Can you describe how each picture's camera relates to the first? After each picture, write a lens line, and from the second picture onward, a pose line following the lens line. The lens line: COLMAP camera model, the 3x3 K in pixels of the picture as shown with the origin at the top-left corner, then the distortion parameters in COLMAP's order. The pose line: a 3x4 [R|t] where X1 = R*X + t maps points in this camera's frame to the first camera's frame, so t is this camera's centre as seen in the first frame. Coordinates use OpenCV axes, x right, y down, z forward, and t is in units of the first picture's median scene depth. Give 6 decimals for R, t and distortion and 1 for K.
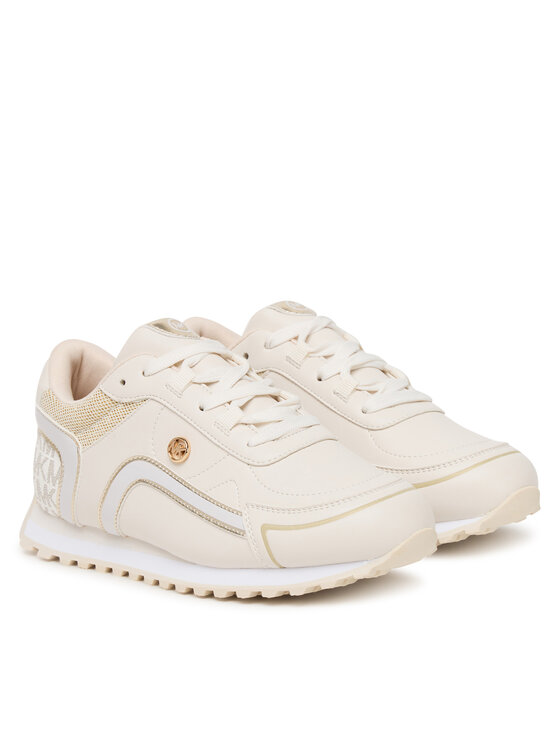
lens RADIAL K [[2199.1, 0, 280.0], [0, 2199.1, 373.0], [0, 0, 1]] dist [0.046379, -0.058934]
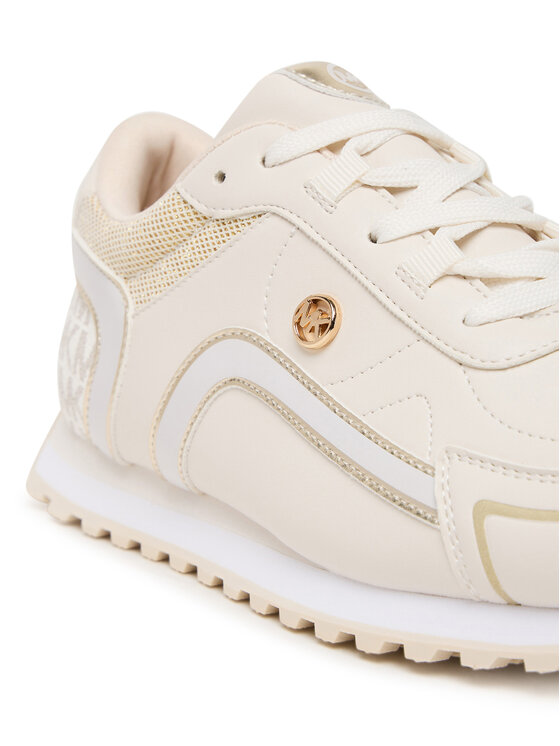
lens RADIAL K [[1780.3, 0, 280.0], [0, 1780.3, 373.0], [0, 0, 1]] dist [-0.335509, -0.022530]
pose [[0.986039, 0.095801, -0.136195, -0.001276], [-0.094520, 0.995397, 0.015855, 0.040023], [0.137087, -0.002761, 0.990555, 0.619136]]
